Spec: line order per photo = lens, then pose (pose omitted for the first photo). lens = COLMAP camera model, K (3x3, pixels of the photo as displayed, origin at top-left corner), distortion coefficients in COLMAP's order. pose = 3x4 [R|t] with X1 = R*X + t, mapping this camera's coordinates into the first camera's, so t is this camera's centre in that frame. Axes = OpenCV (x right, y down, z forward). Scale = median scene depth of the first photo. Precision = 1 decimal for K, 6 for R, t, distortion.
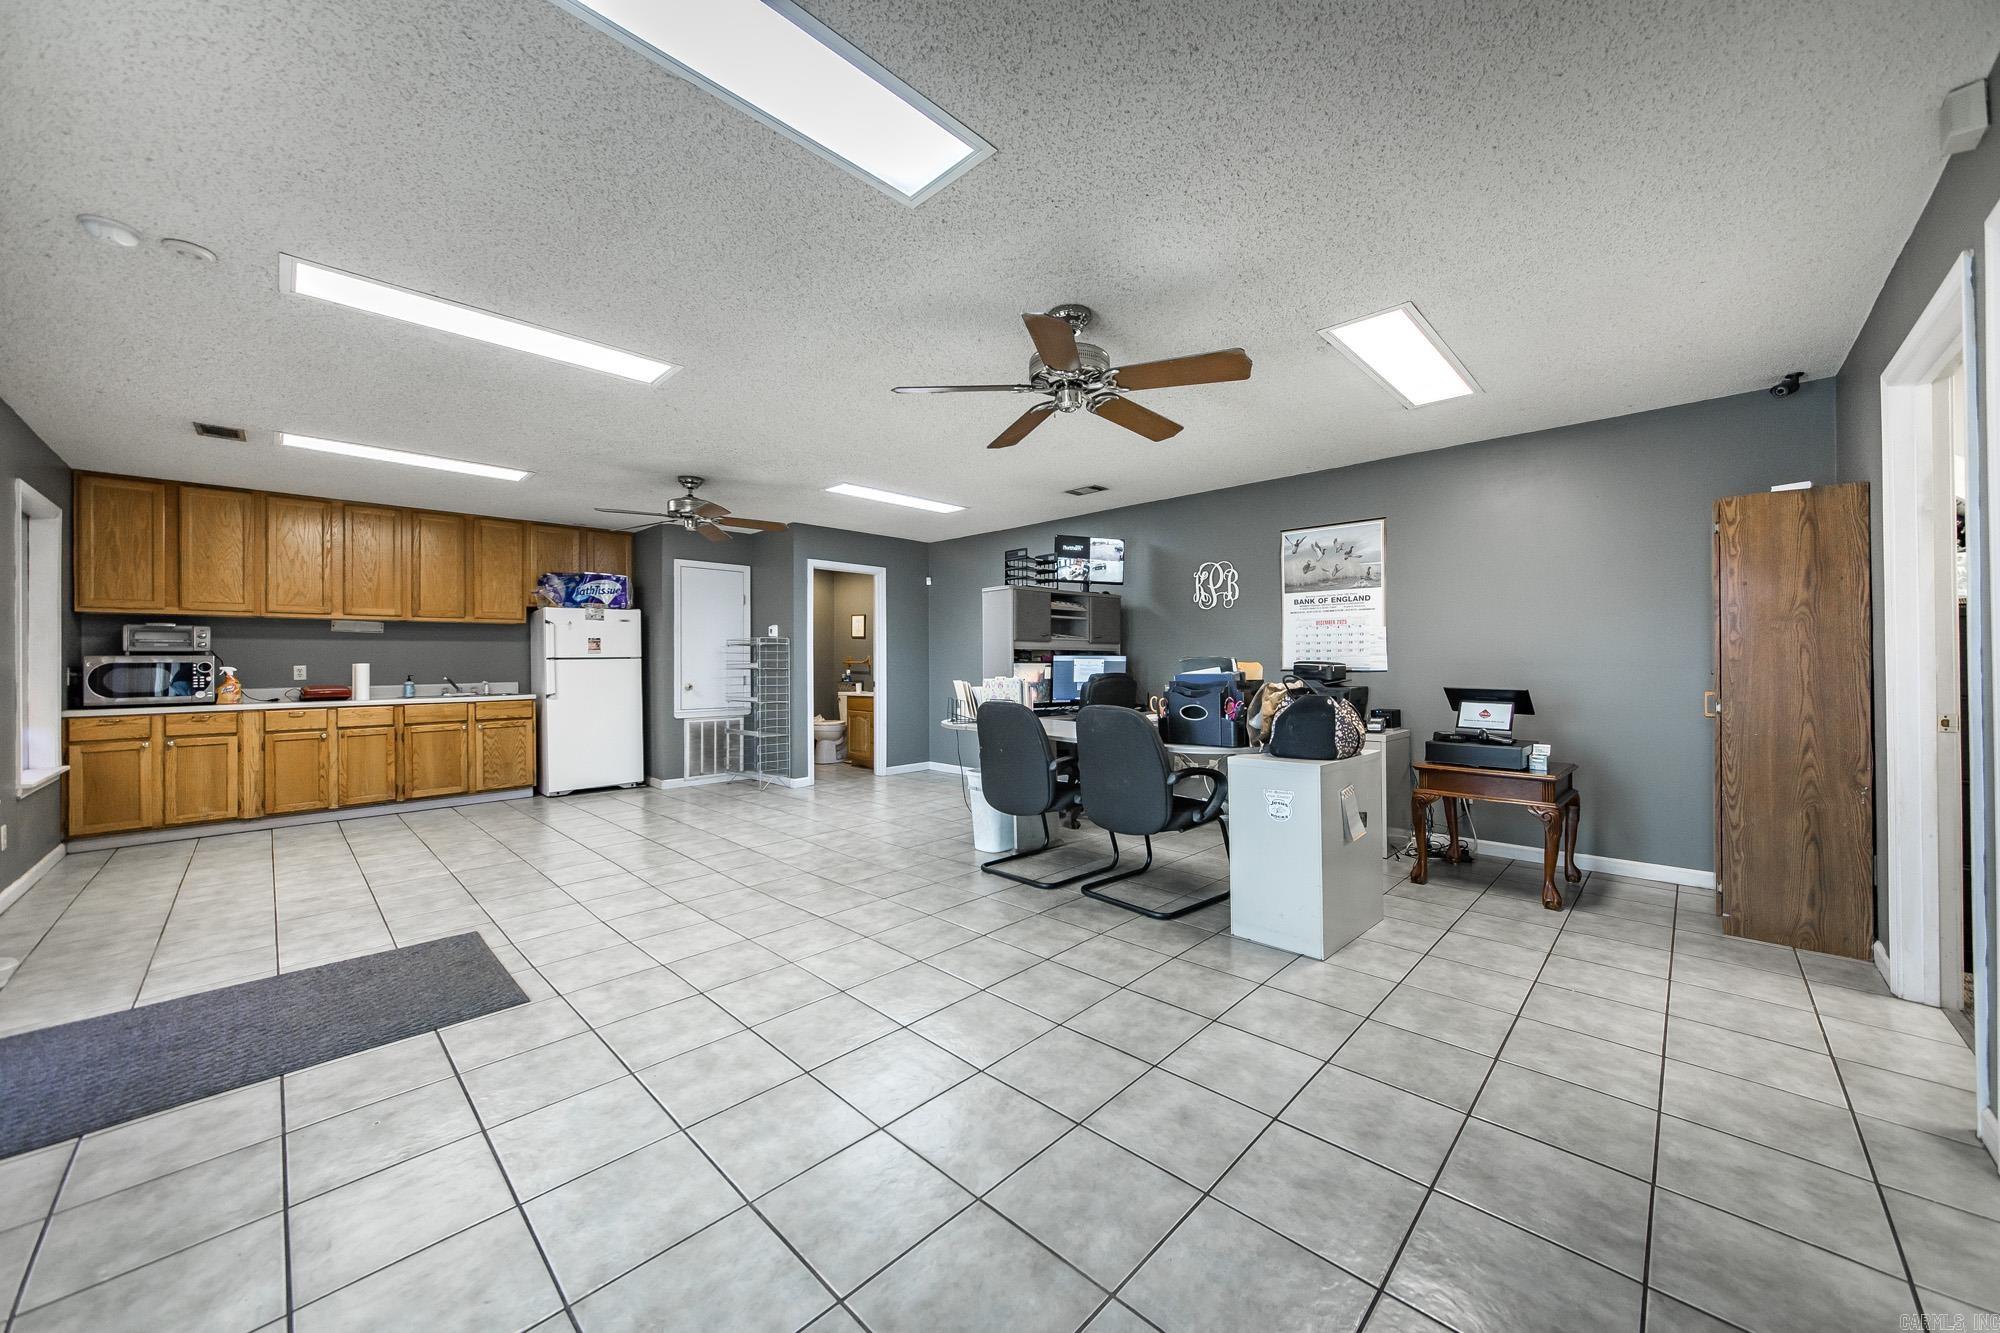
lens RADIAL K [[736.4, 0, 991.1], [0, 736.4, 654.8], [0, 0, 1]] dist [-0.003214, 0.000217]
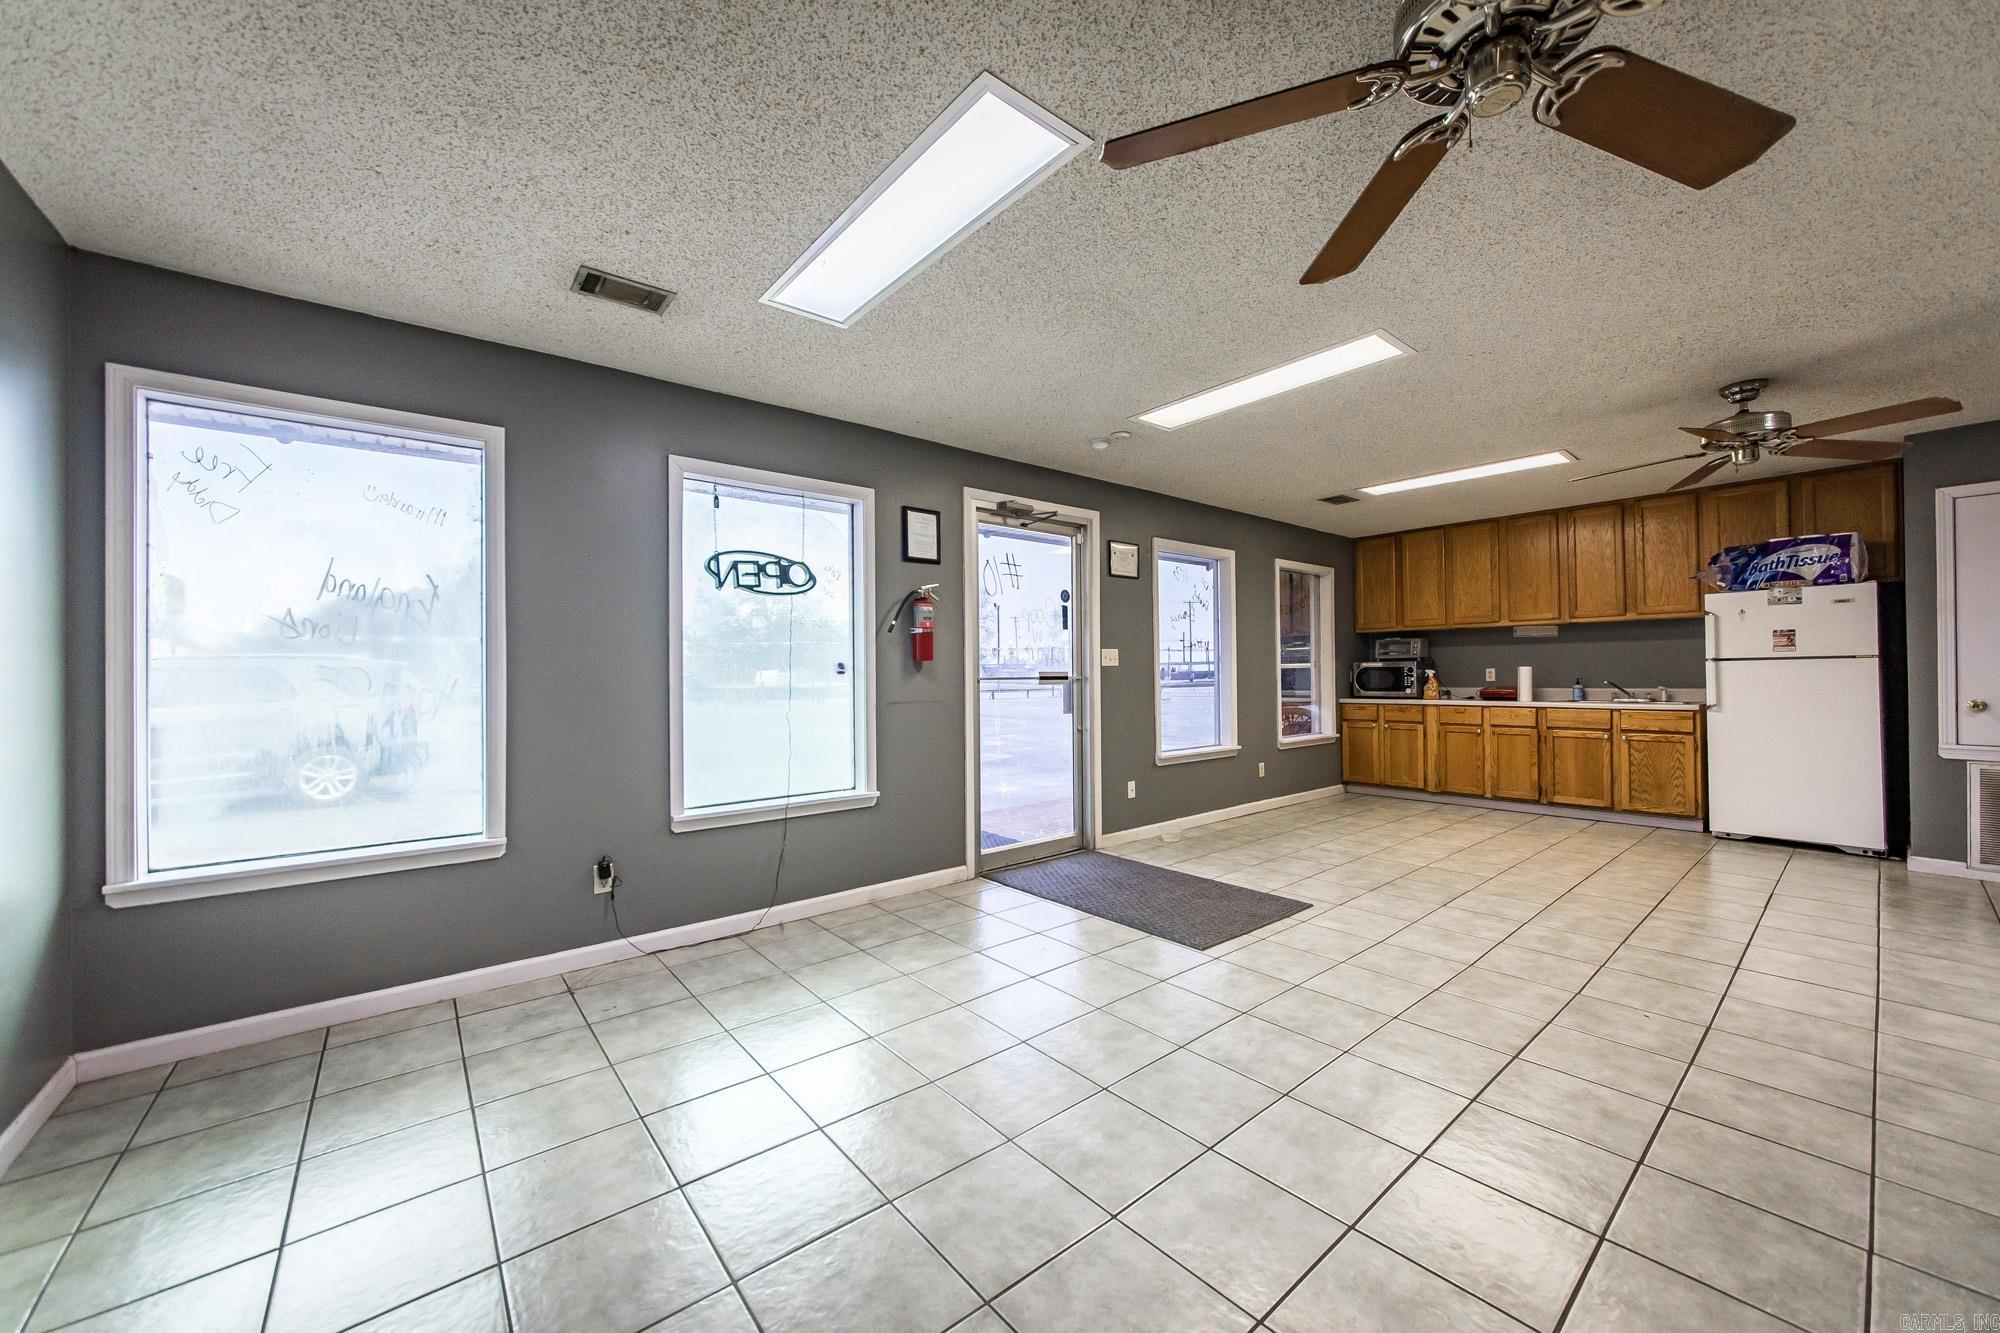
lens RADIAL K [[736.4, 0, 992.7], [0, 736.4, 671.4], [0, 0, 1]] dist [-0.003214, 0.000217]
pose [[-0.109461, 0.006576, -0.993969, 0.319054], [0.020976, 0.999771, 0.004304, -0.002174], [0.993770, -0.020379, -0.109574, 0.410440]]
